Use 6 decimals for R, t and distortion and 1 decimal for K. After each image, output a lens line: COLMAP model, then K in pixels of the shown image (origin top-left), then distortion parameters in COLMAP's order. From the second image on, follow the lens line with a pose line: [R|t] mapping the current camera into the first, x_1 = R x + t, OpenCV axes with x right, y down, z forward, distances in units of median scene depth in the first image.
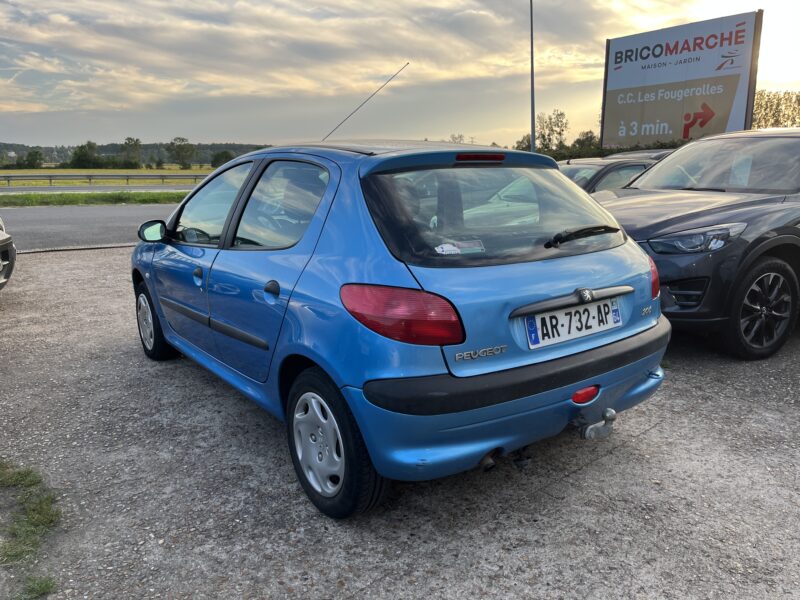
lens RADIAL K [[617.7, 0, 401.6], [0, 617.7, 293.9], [0, 0, 1]] dist [0.016556, -0.000366]
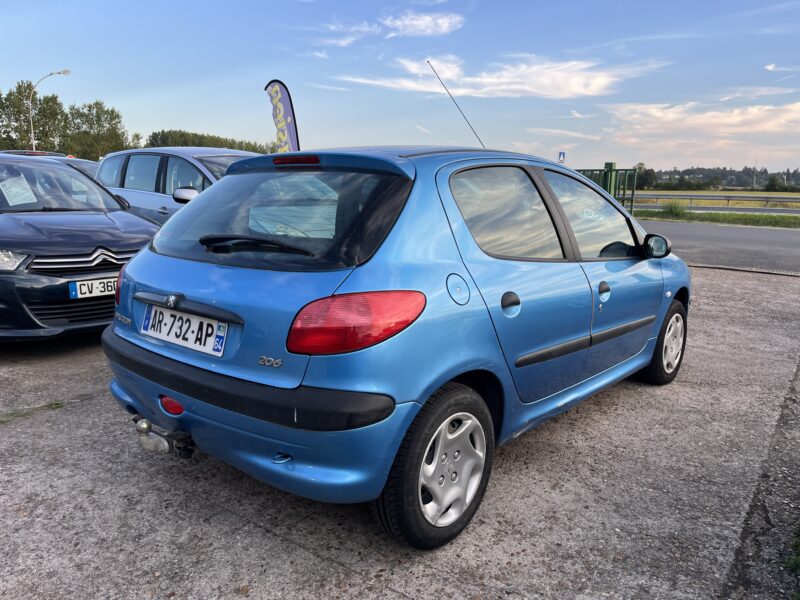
lens RADIAL K [[617.7, 0, 401.6], [0, 617.7, 293.9], [0, 0, 1]] dist [0.016556, -0.000366]
pose [[0.222931, 0.171616, -0.959609, 1.248598], [-0.209647, 0.969789, 0.124732, -0.194581], [0.952024, 0.173373, 0.252175, 1.057213]]
